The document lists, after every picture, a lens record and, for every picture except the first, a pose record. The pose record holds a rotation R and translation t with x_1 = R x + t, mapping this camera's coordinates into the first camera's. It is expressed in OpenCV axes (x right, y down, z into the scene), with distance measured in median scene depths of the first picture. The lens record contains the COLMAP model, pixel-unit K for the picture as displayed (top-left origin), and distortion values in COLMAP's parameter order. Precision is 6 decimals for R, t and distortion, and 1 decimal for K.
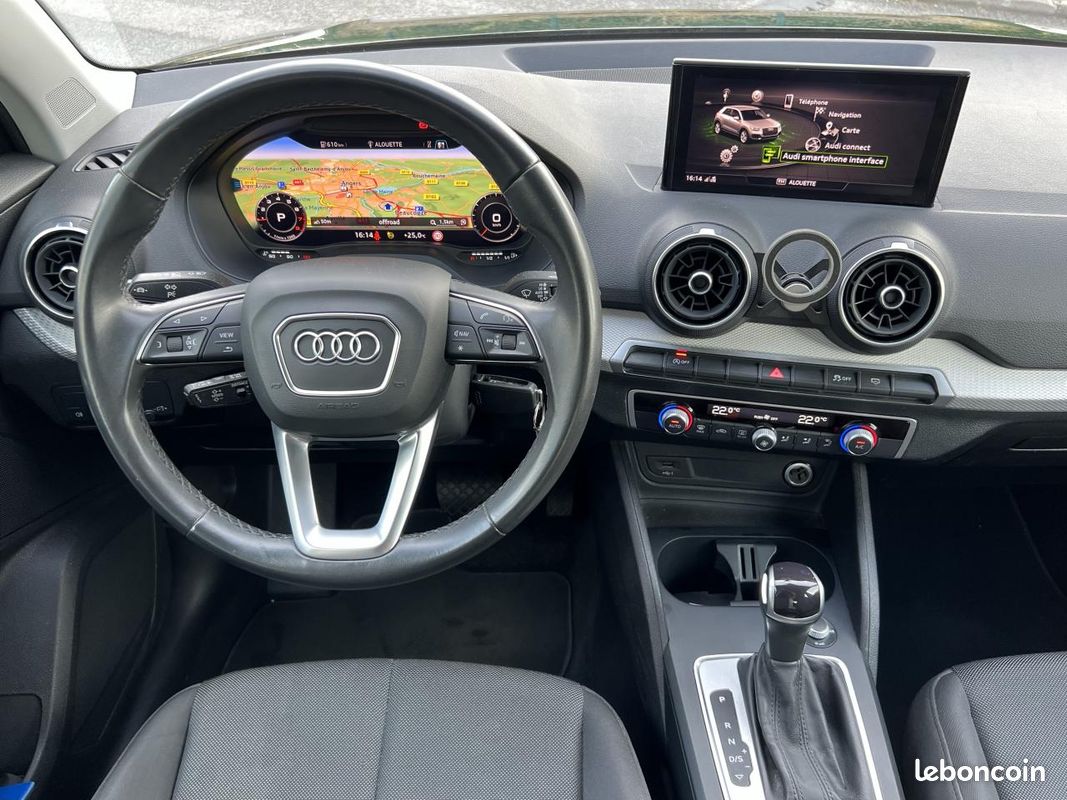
lens RADIAL K [[850.9, 0, 524.3], [0, 850.9, 401.3], [0, 0, 1]] dist [0.028765, -0.036460]
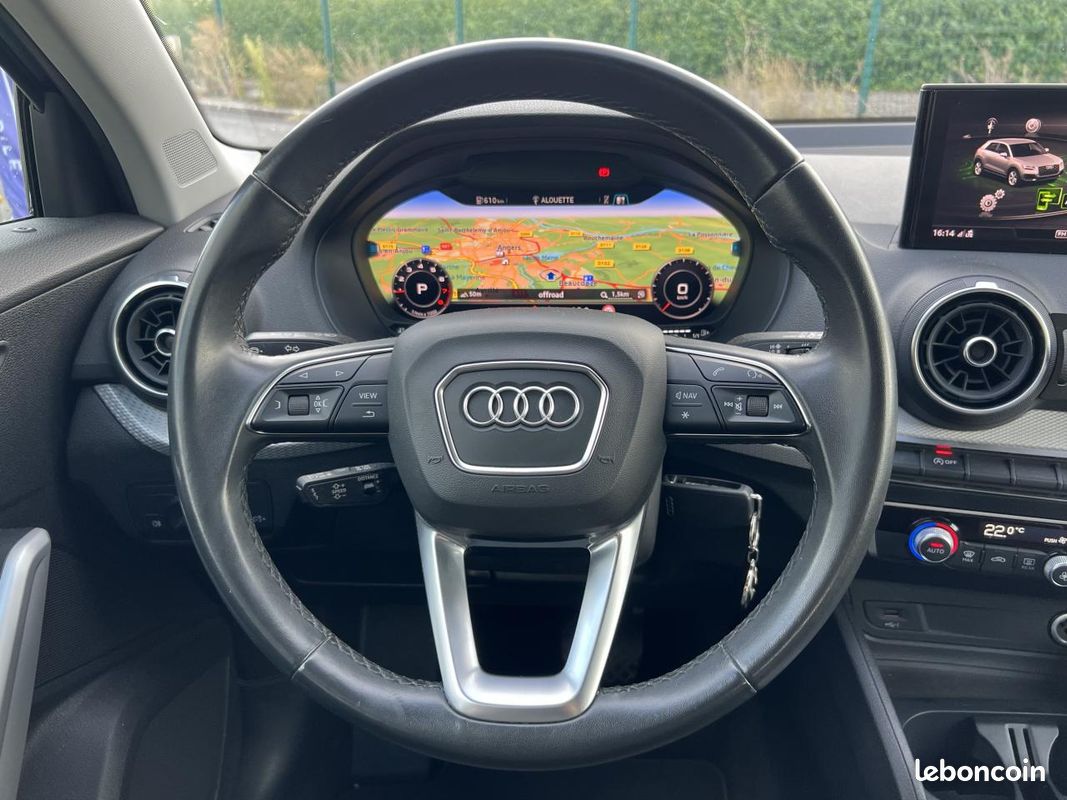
lens RADIAL K [[833.3, 0, 543.3], [0, 833.3, 397.1], [0, 0, 1]] dist [0.043102, -0.065140]
pose [[0.998621, 0.009845, -0.051559, -0.138121], [-0.020515, 0.977330, -0.210727, 0.063788], [0.048316, 0.211494, 0.976184, 0.260325]]
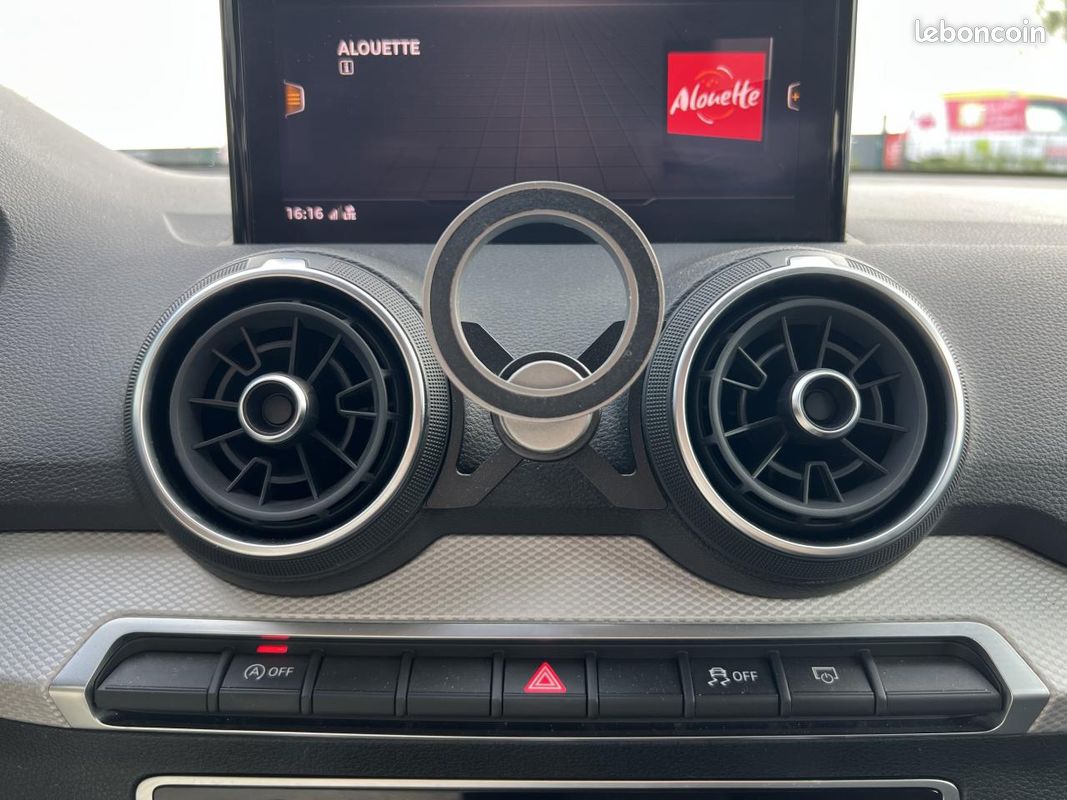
lens RADIAL K [[833.3, 0, 540.4], [0, 833.3, 397.6], [0, 0, 1]] dist [0.043102, -0.065140]
pose [[0.981521, -0.031644, 0.188718, 0.242738], [0.107094, 0.908151, -0.404712, -0.000558], [-0.158578, 0.417444, 0.894759, 0.680299]]
